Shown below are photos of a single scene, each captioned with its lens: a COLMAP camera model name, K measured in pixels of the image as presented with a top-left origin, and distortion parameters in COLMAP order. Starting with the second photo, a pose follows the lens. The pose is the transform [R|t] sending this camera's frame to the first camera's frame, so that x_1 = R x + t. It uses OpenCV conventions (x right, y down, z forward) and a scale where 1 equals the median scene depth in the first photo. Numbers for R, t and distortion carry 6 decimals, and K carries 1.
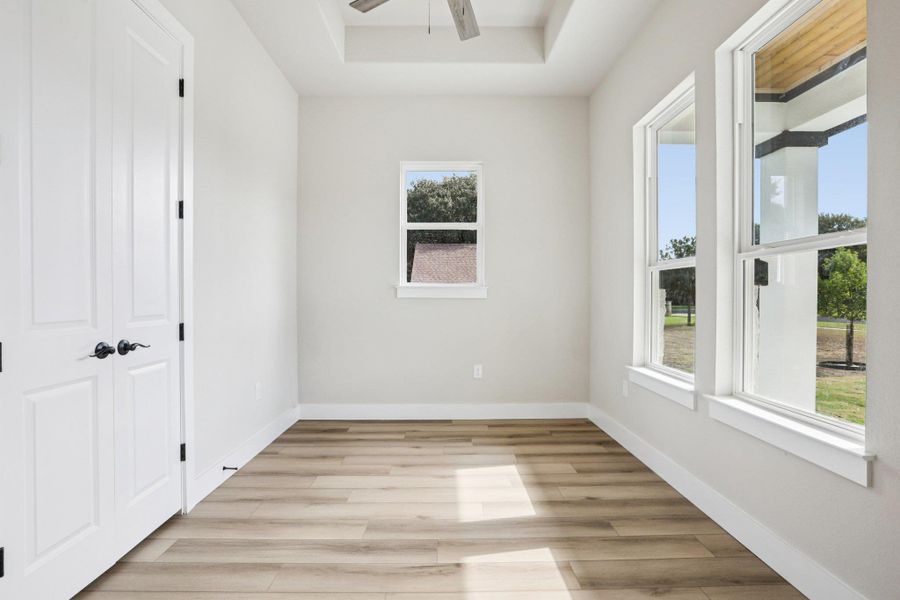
lens RADIAL K [[426.8, 0, 453.0], [0, 426.8, 301.7], [0, 0, 1]] dist [-0.013542, 0.001364]
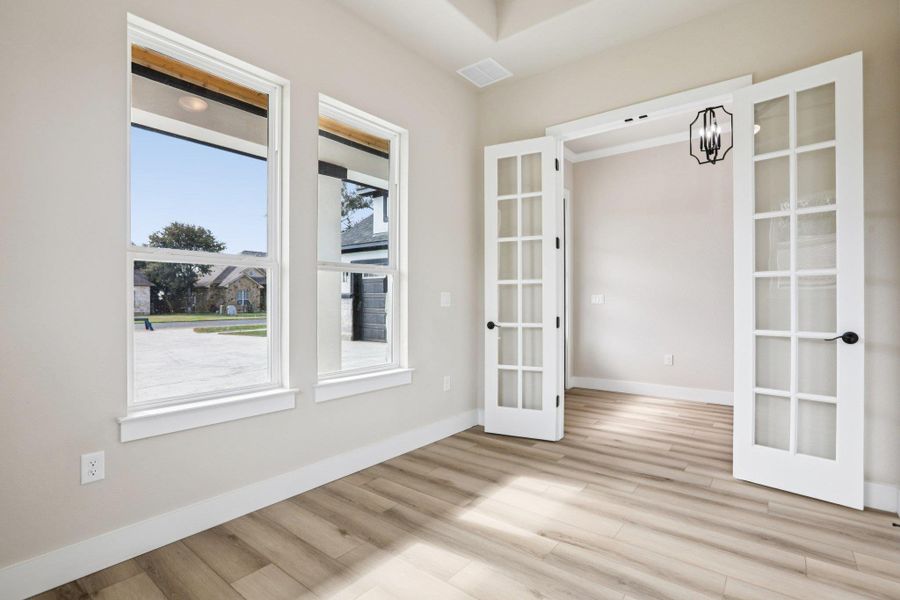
lens RADIAL K [[426.8, 0, 457.2], [0, 426.8, 299.4], [0, 0, 1]] dist [-0.013542, 0.001364]
pose [[-0.771384, 0.005303, 0.636348, -0.485735], [0.008457, 0.999962, 0.001919, -0.008142], [-0.636314, 0.006862, -0.771400, 1.831581]]
